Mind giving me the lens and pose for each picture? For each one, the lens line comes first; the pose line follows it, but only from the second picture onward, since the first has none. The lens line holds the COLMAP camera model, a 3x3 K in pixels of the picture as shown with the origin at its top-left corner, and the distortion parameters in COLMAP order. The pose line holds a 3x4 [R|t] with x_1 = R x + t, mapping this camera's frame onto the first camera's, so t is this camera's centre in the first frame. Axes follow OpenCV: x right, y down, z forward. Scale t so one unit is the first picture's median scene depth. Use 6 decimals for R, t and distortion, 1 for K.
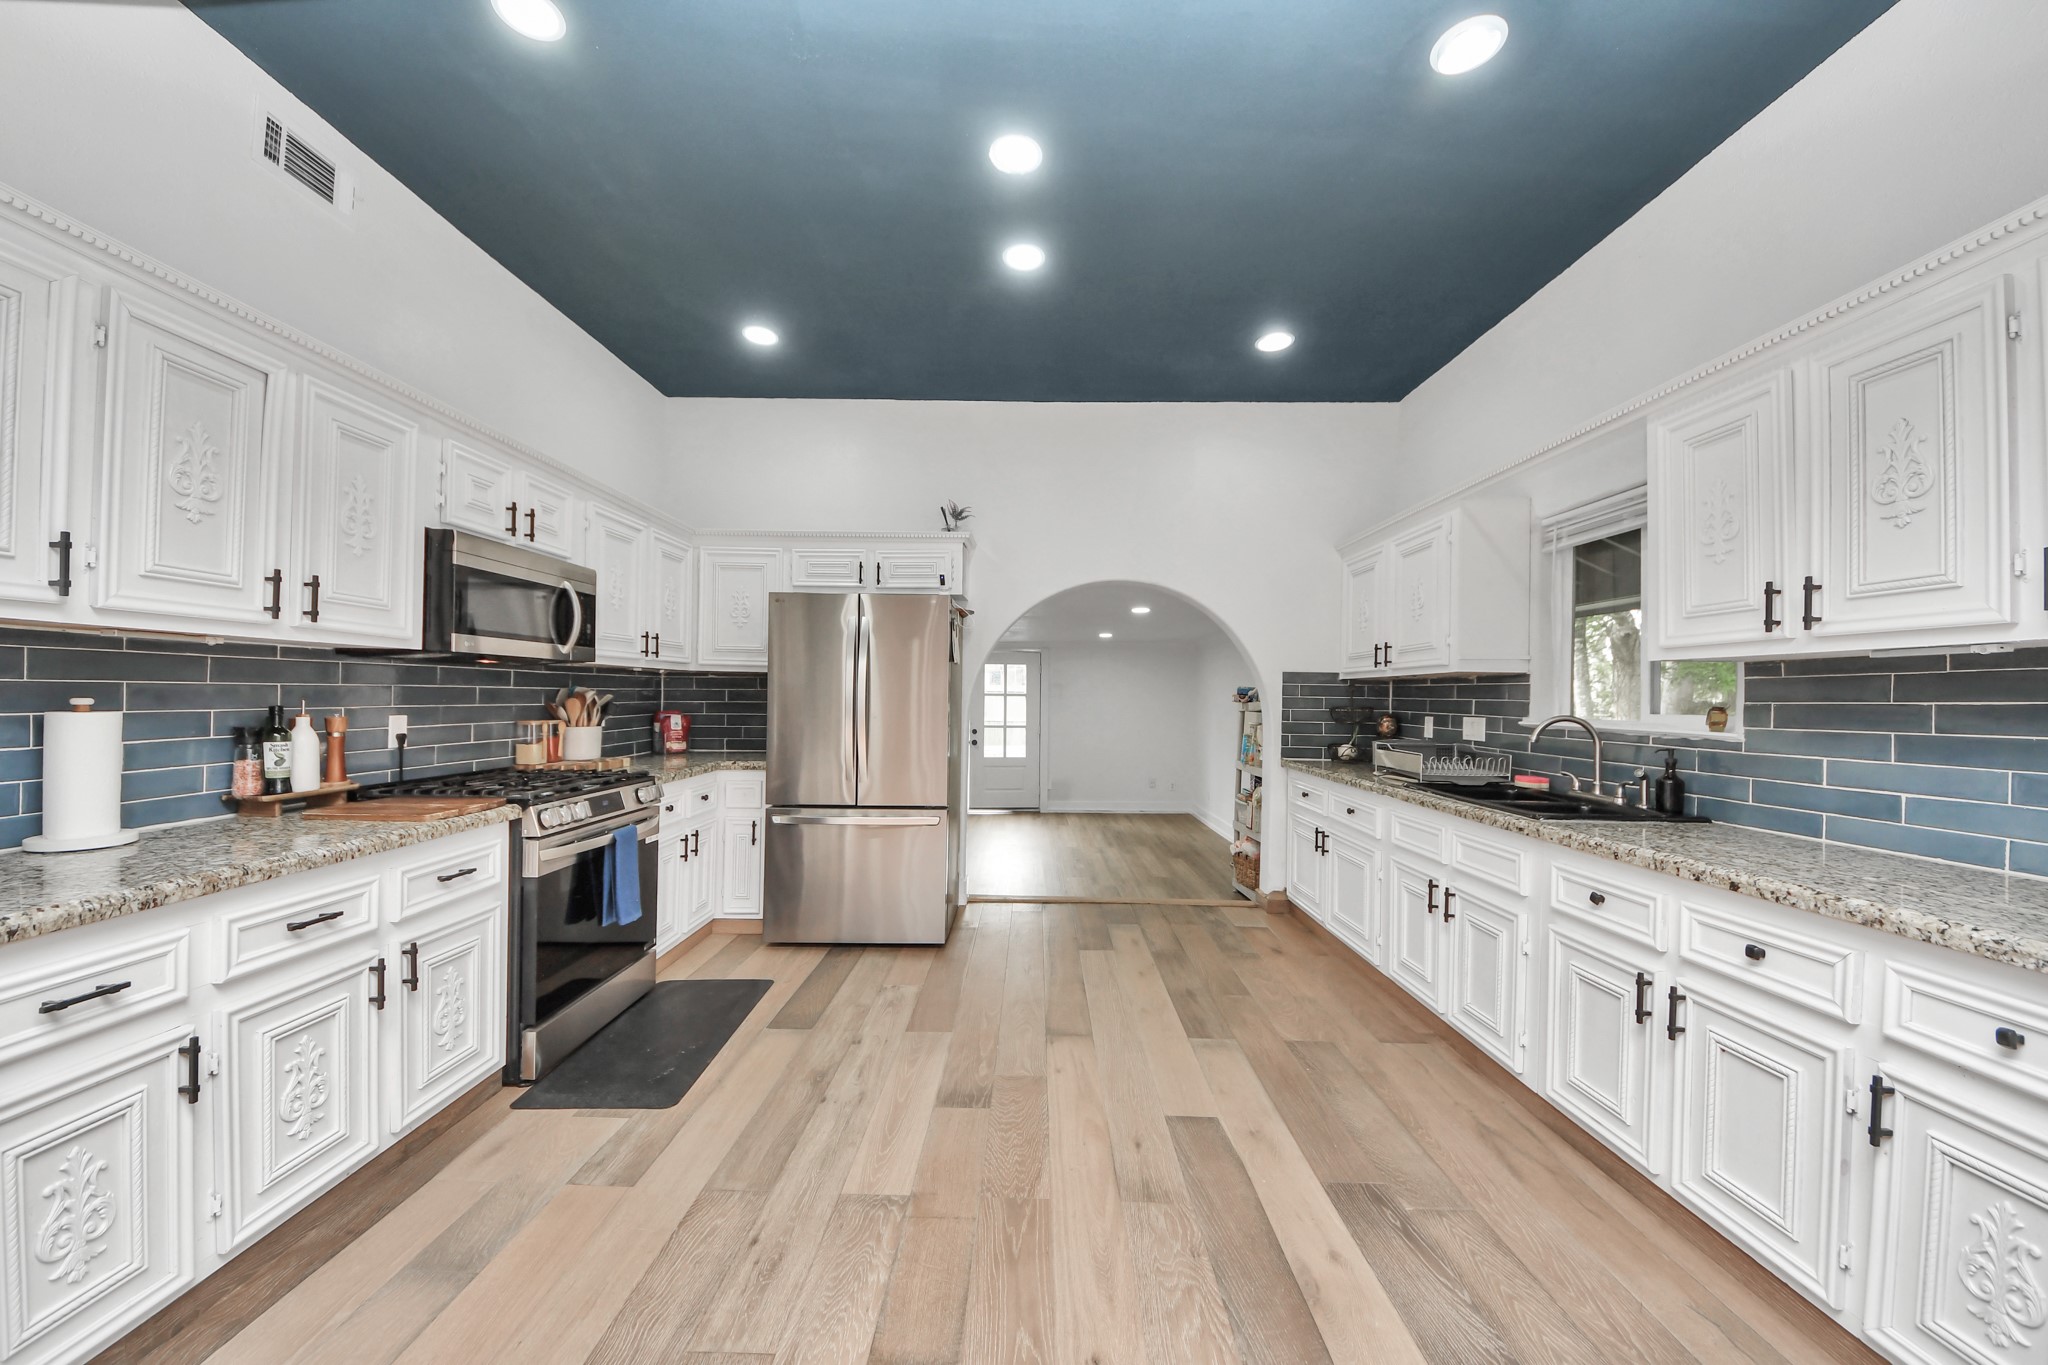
lens RADIAL K [[732.8, 0, 1021.6], [0, 732.8, 691.8], [0, 0, 1]] dist [0.025950, -0.013804]
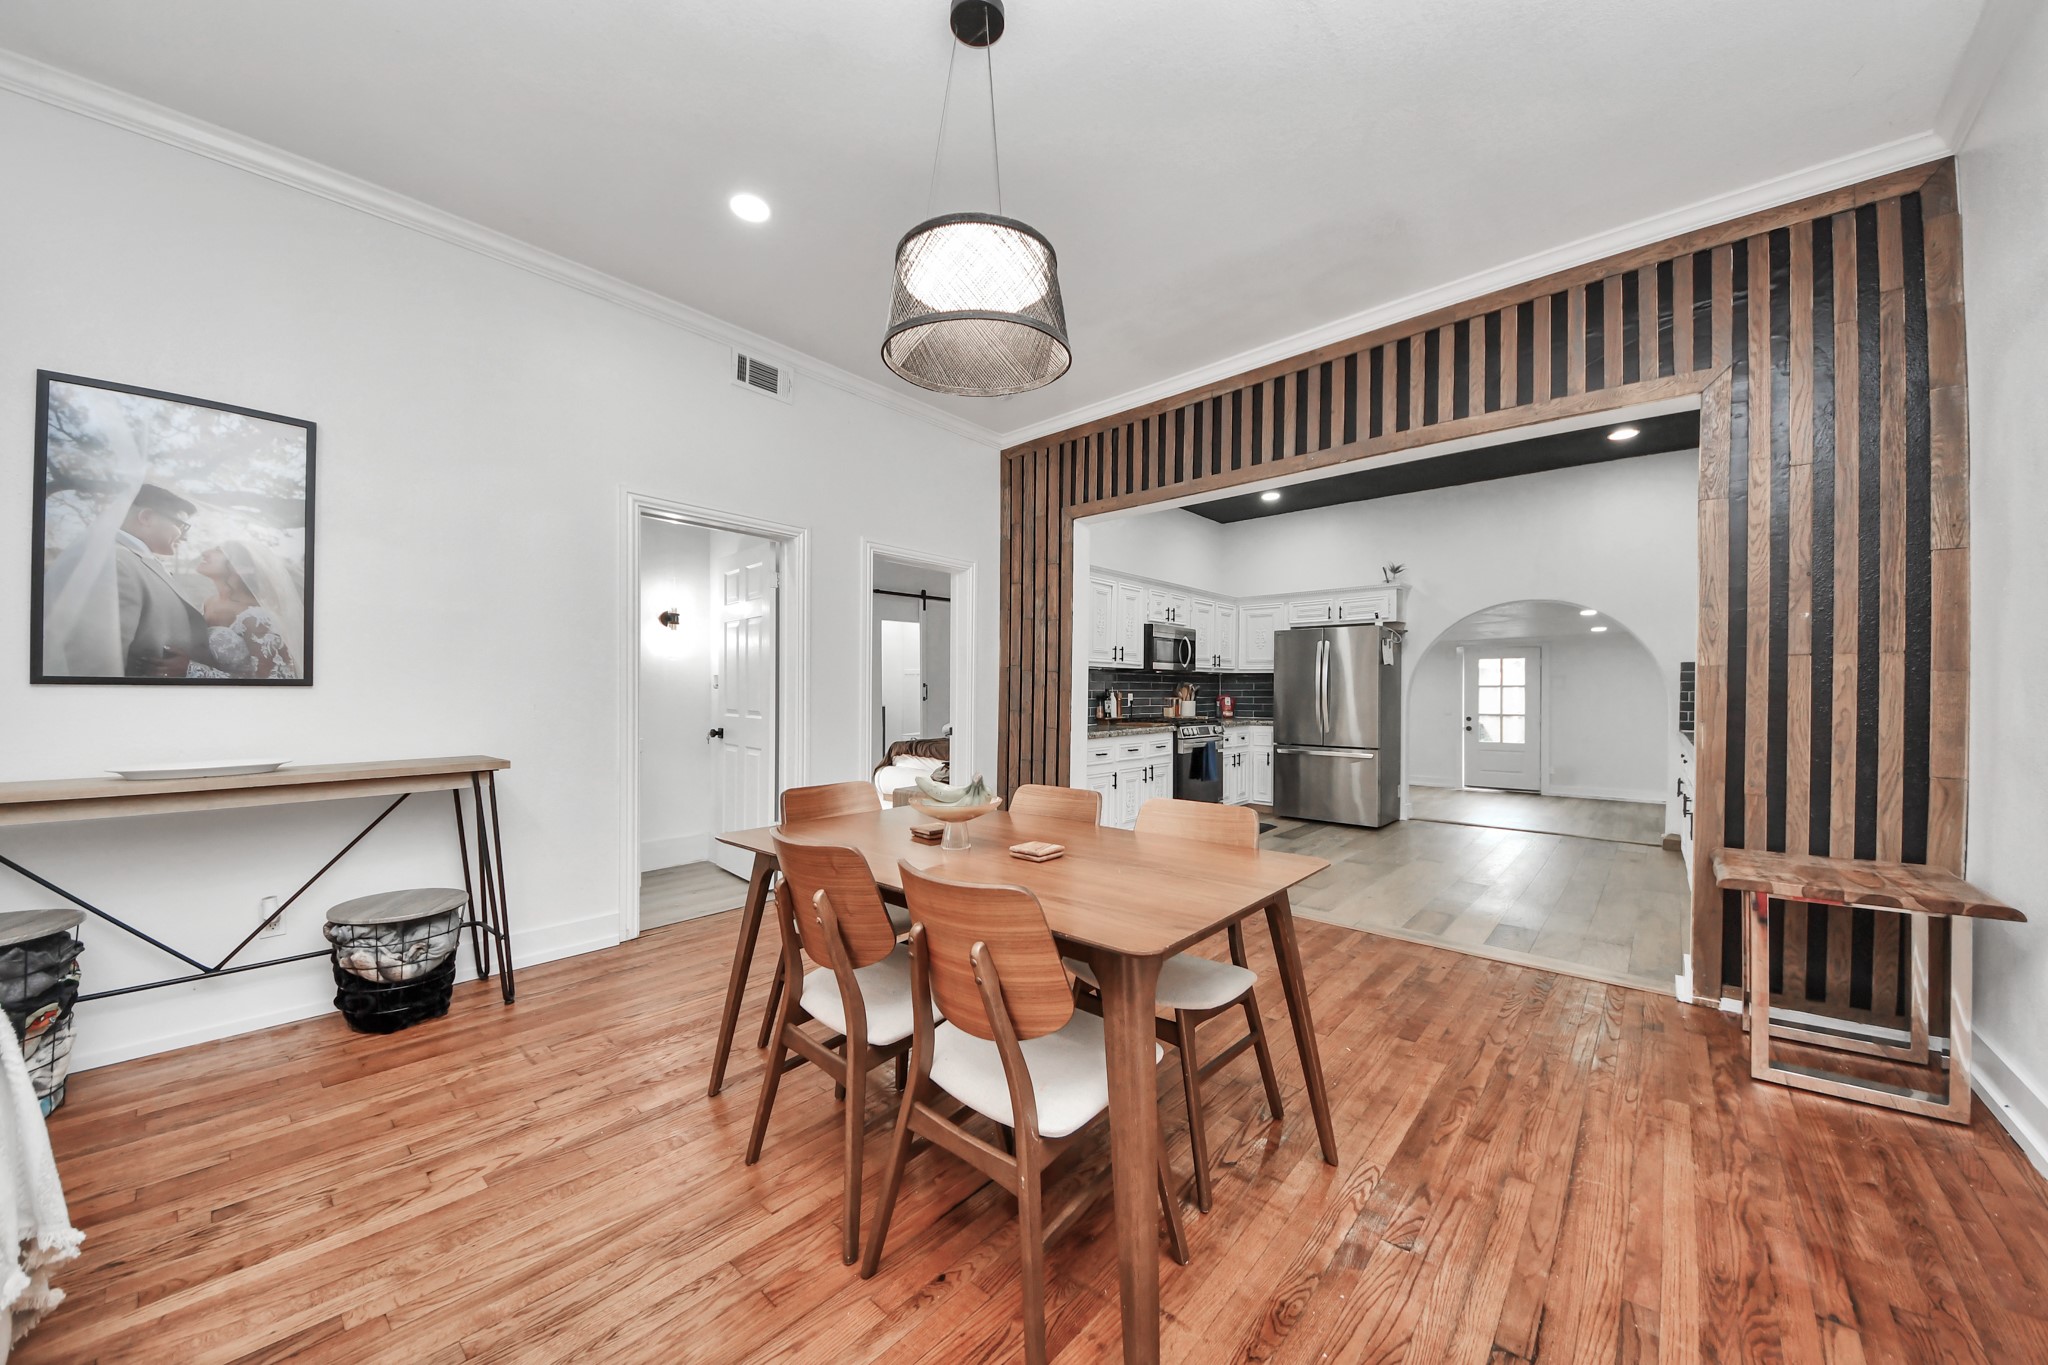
lens RADIAL K [[732.8, 0, 1021.6], [0, 732.8, 691.8], [0, 0, 1]] dist [0.025950, -0.013804]
pose [[0.764830, -0.007644, -0.644187, 0.510869], [0.008594, 0.999962, -0.001661, 0.026497], [0.644175, -0.004266, 0.764866, -1.179443]]
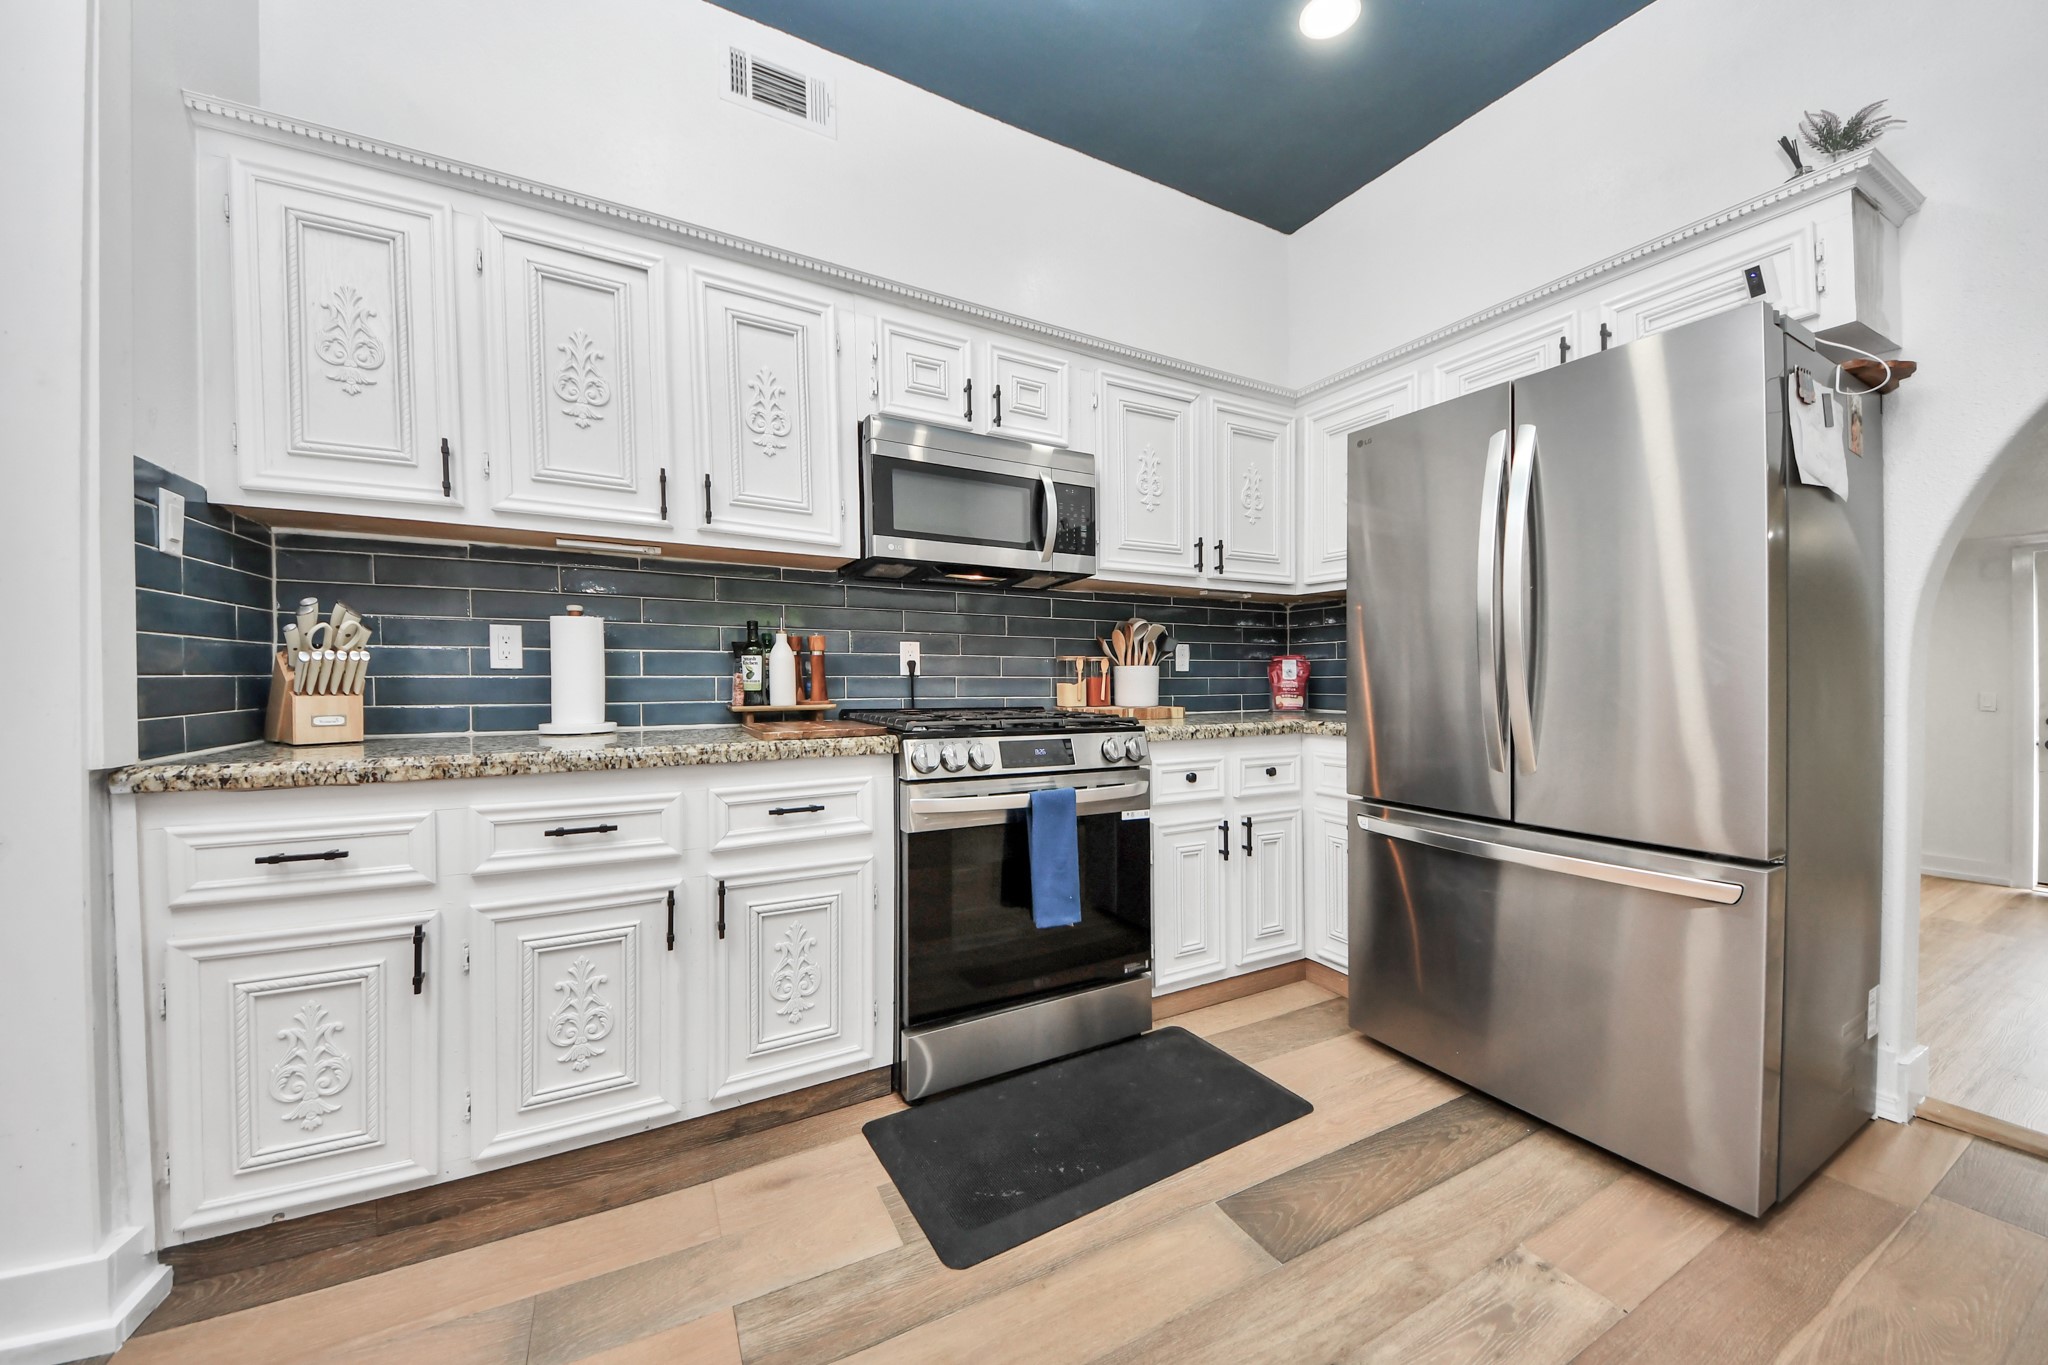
lens RADIAL K [[737.8, 0, 1038.9], [0, 737.8, 673.1], [0, 0, 1]] dist [0.025248, -0.016696]
pose [[0.498204, -0.015335, -0.866924, 0.066619], [0.005338, 0.999879, -0.014620, 0.084696], [0.867043, 0.002656, 0.498226, 0.647180]]
